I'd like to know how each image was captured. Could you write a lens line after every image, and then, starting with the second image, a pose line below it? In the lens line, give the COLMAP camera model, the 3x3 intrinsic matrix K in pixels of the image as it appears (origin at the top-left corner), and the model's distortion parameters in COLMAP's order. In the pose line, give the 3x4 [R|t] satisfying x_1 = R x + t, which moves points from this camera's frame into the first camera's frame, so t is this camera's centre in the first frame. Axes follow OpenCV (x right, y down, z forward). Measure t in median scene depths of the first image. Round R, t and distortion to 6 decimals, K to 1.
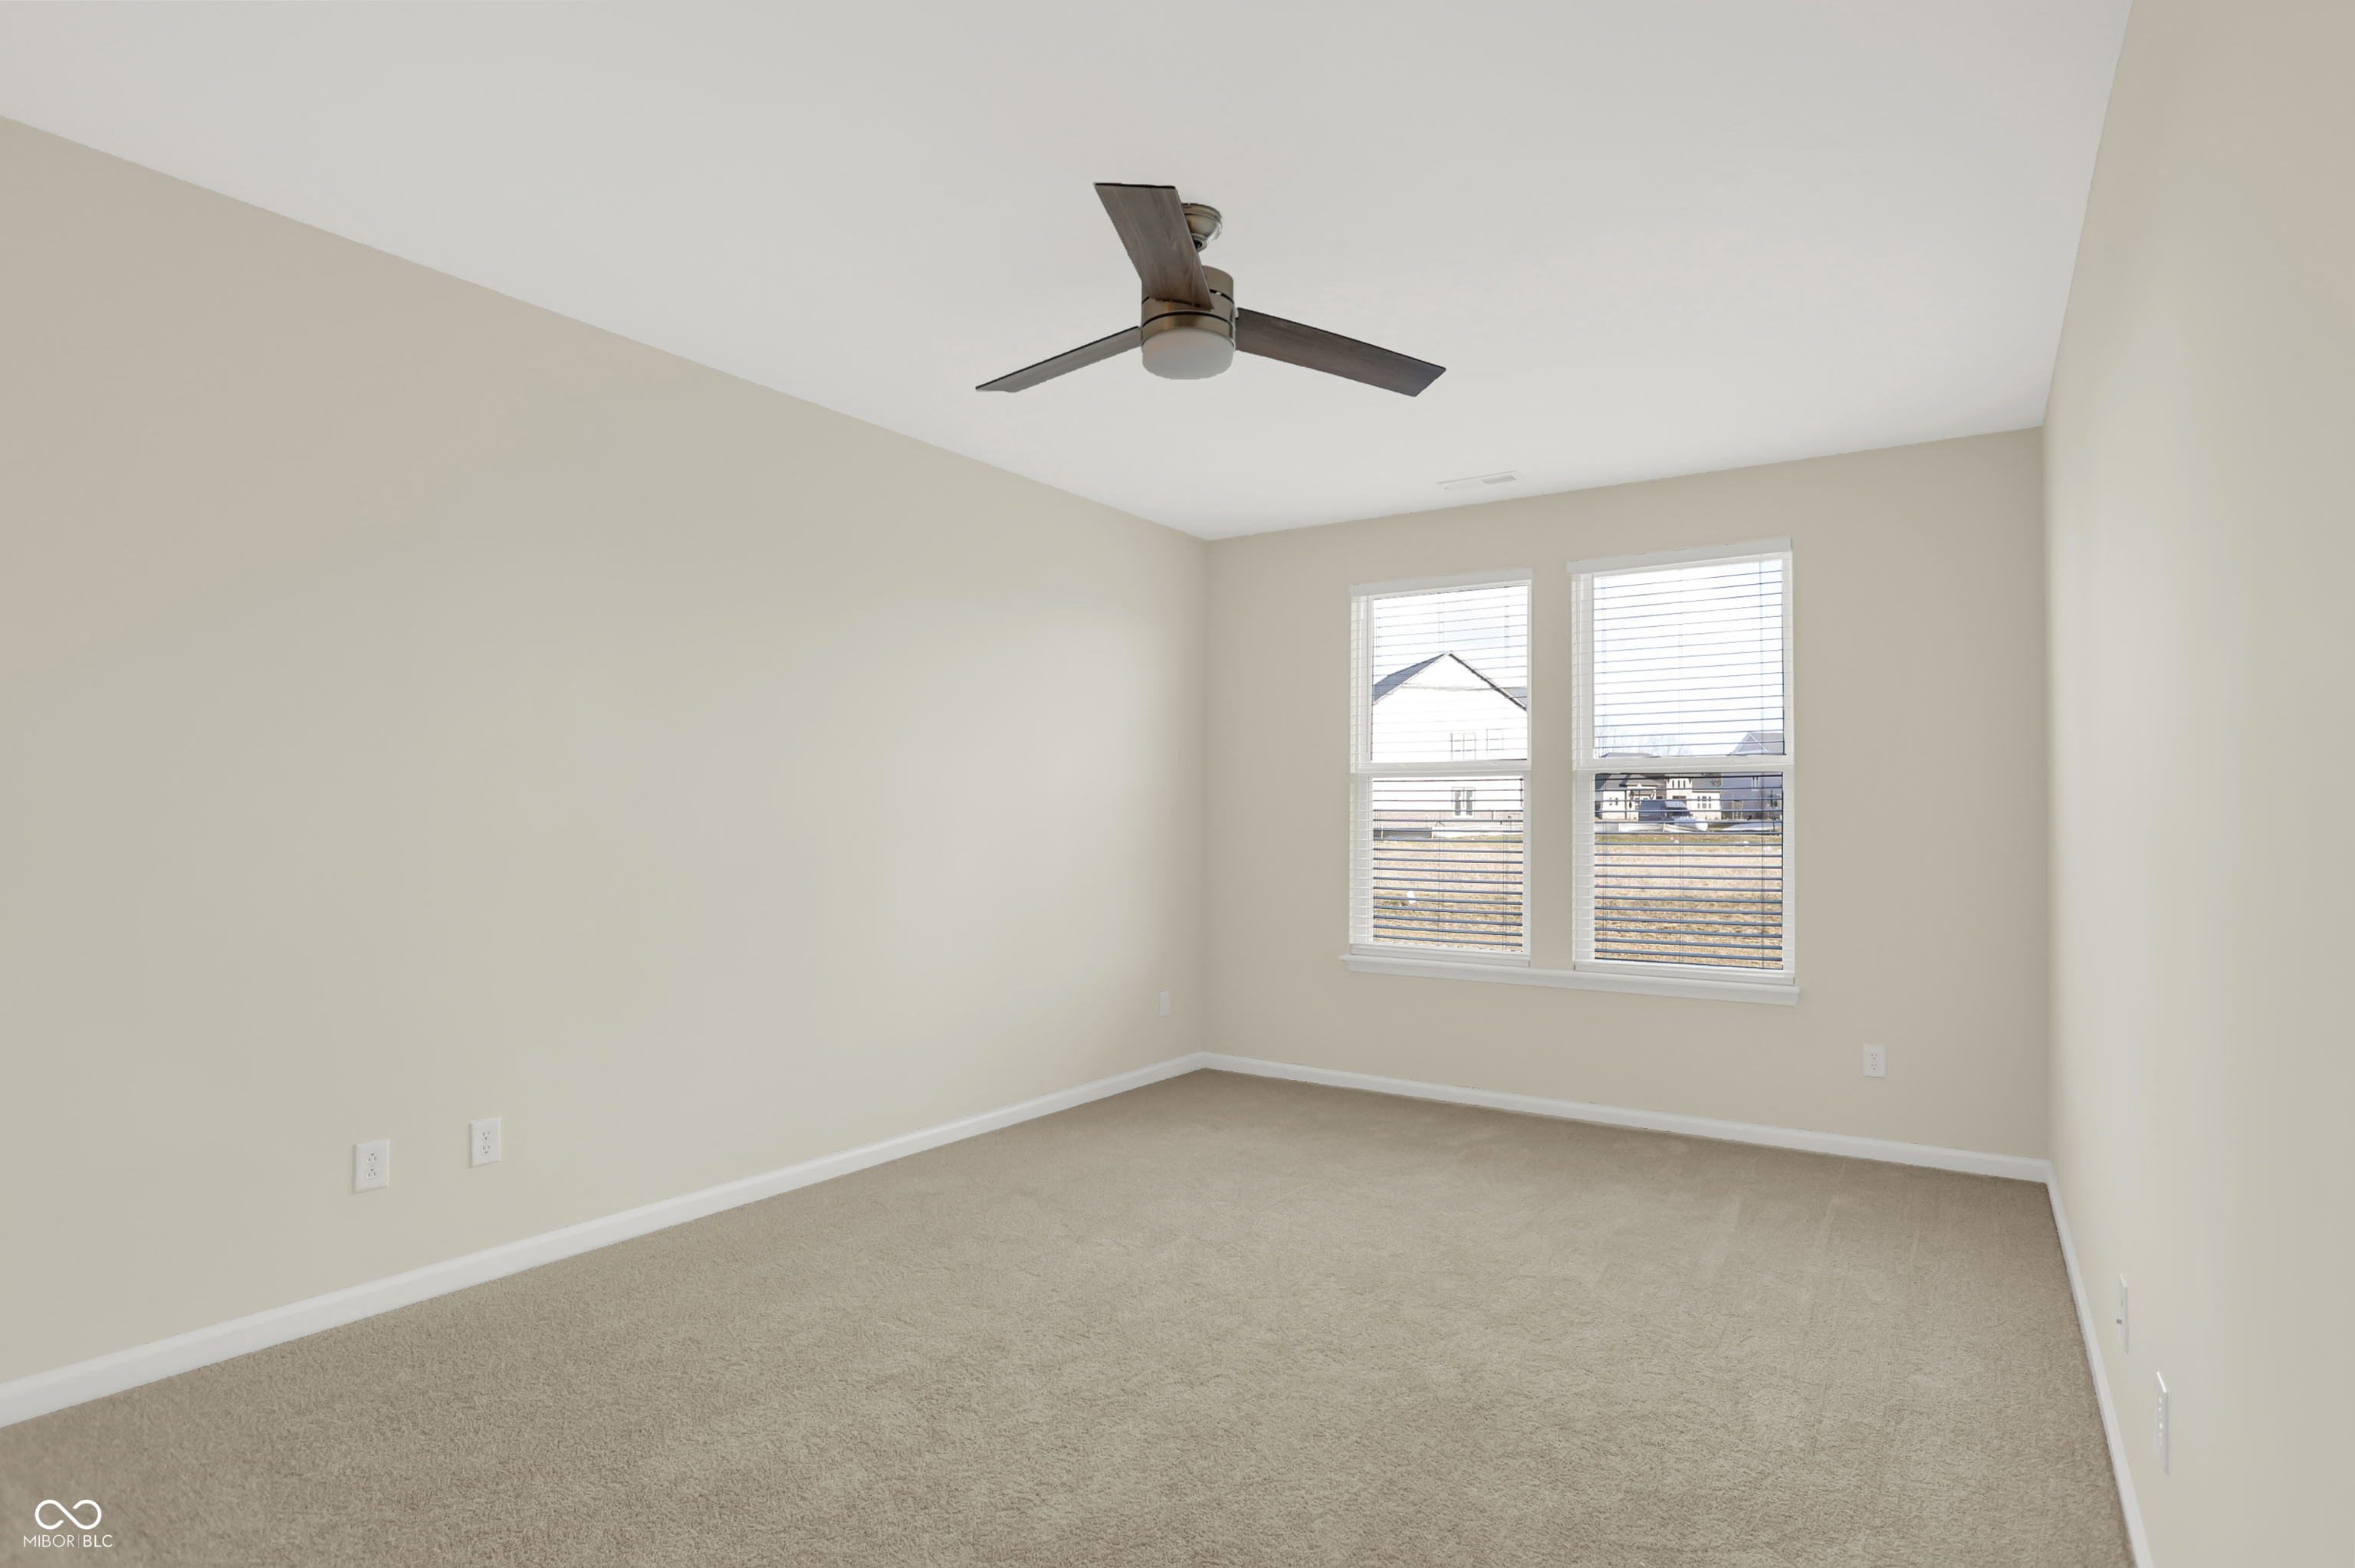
lens RADIAL K [[1198.0, 0, 1237.3], [0, 1198.0, 814.3], [0, 0, 1]] dist [-0.026257, 0.009475]
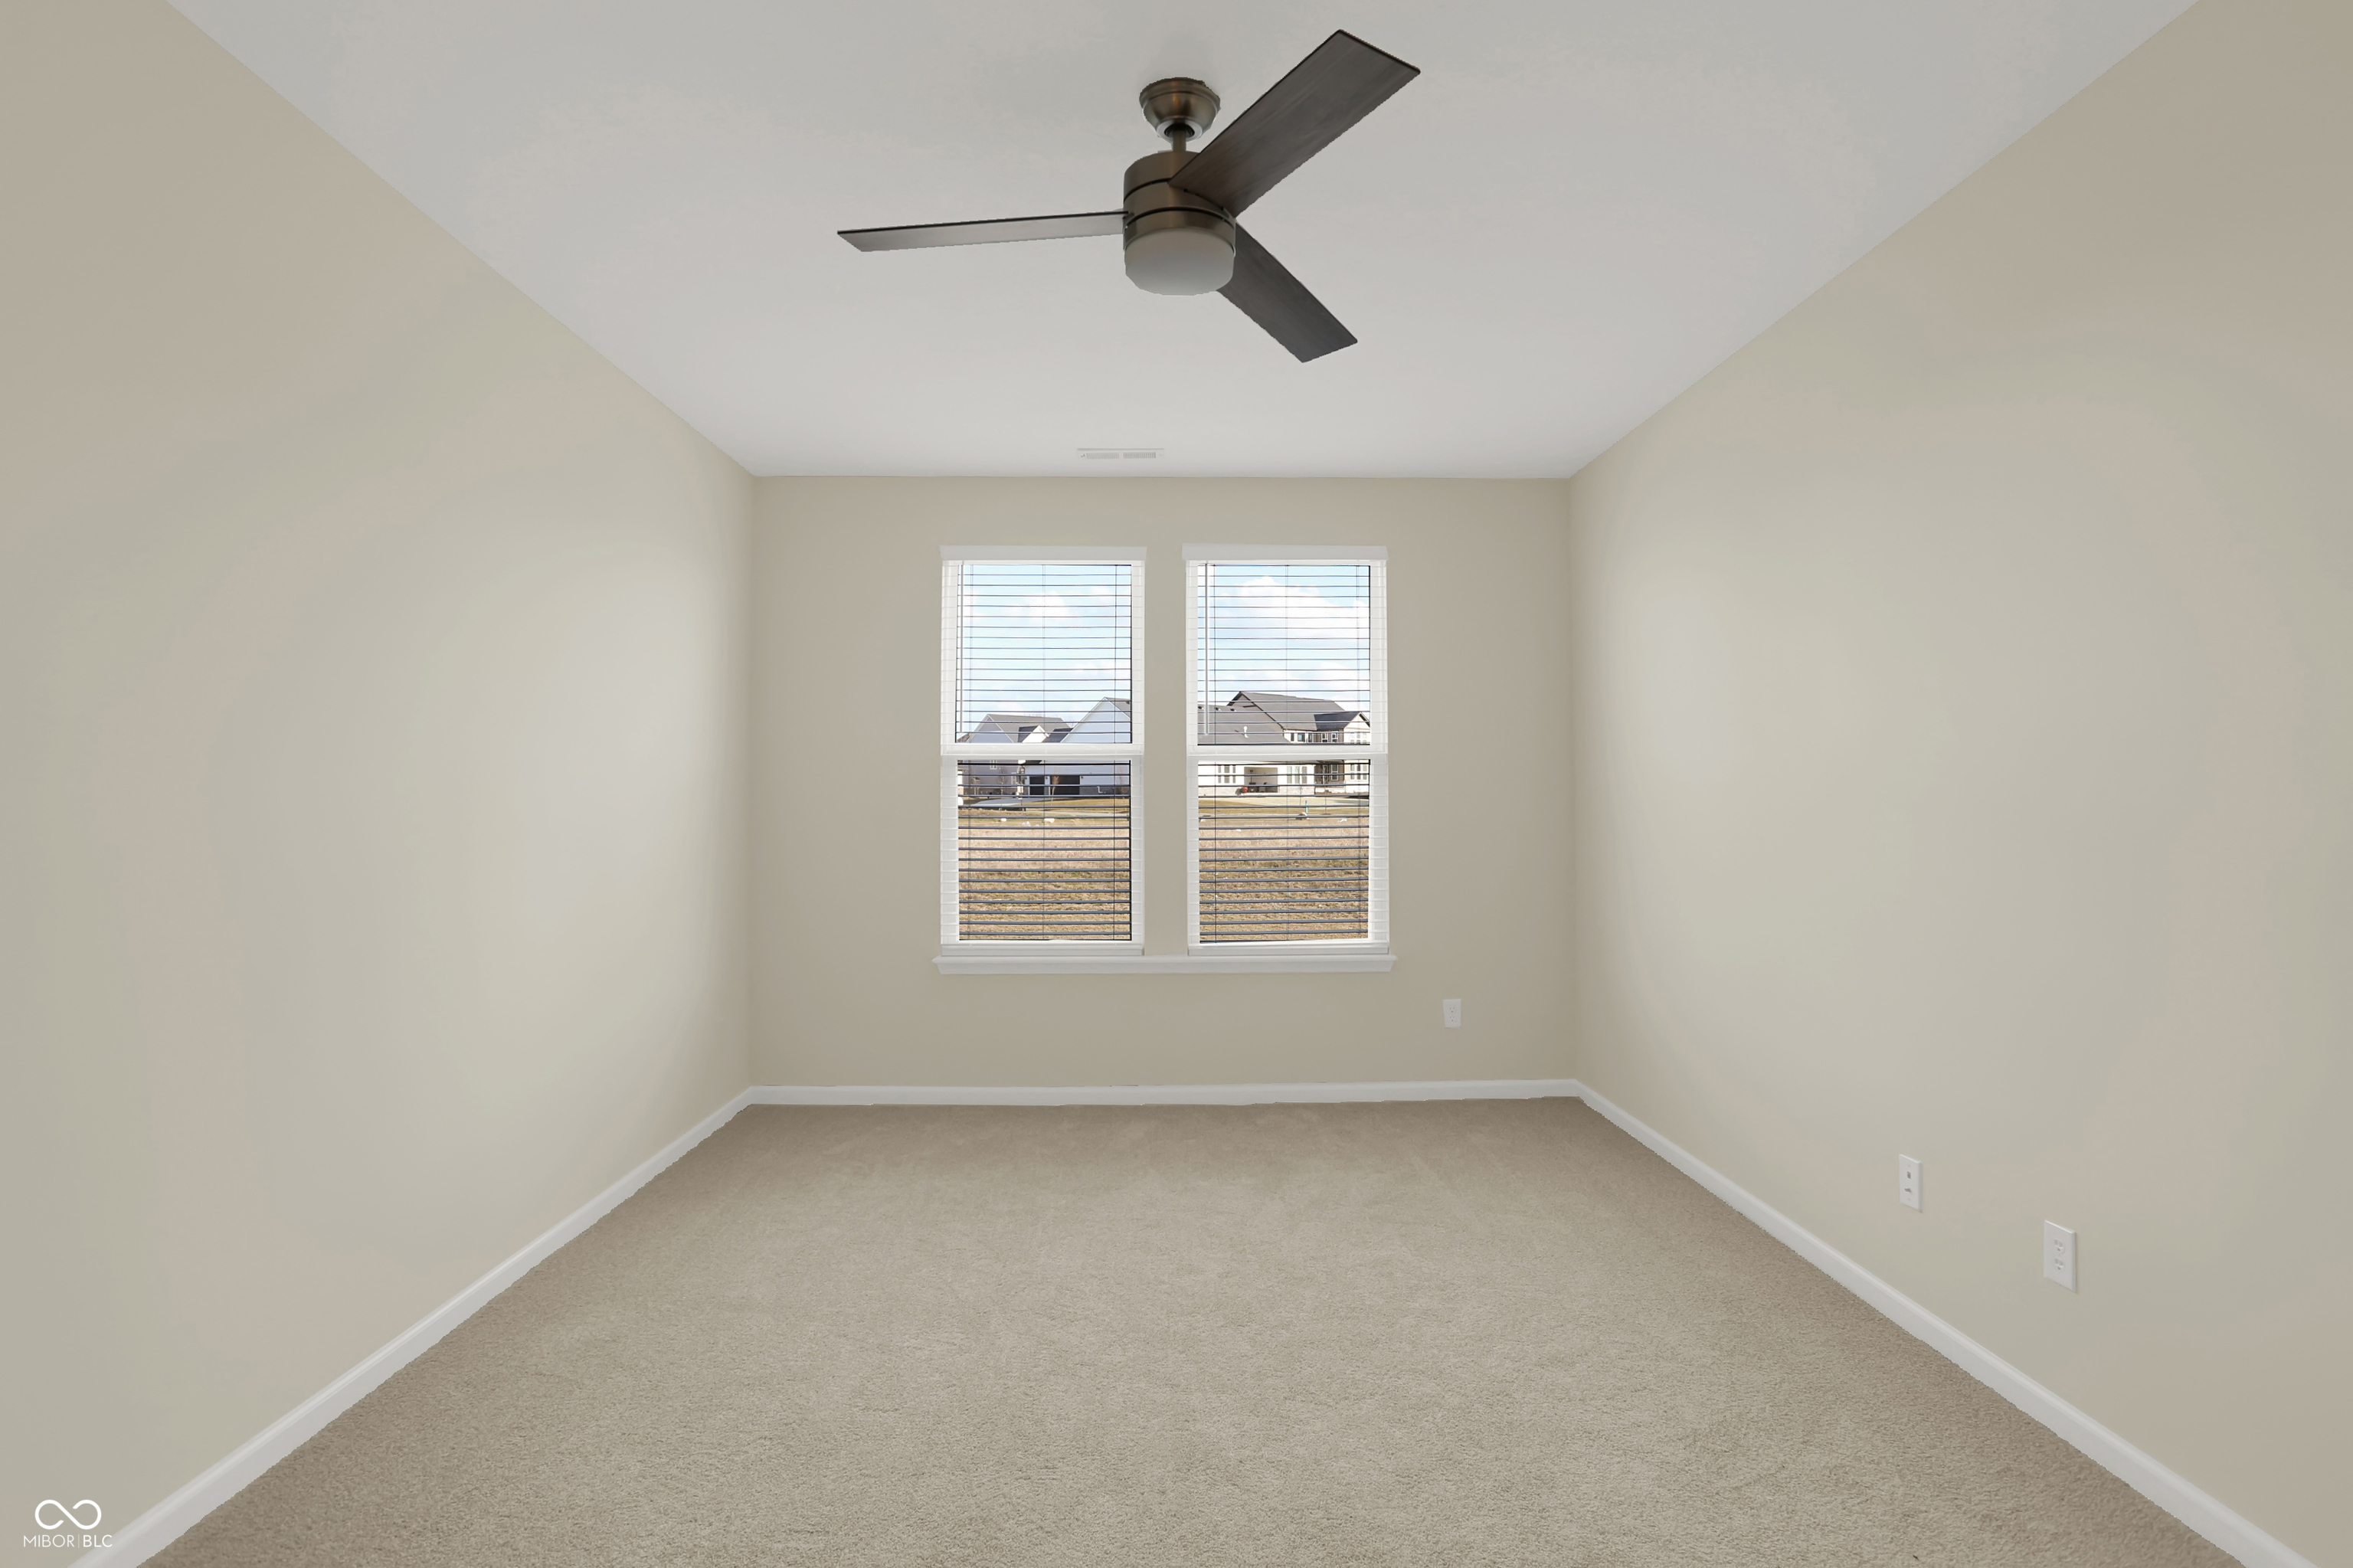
lens RADIAL K [[1197.2, 0, 1198.1], [0, 1197.2, 797.8], [0, 0, 1]] dist [-0.026257, 0.009475]
pose [[0.826833, -0.007156, 0.562402, -0.271643], [0.005792, 0.999974, 0.004209, -0.005590], [-0.562417, -0.000223, 0.826853, 0.160622]]
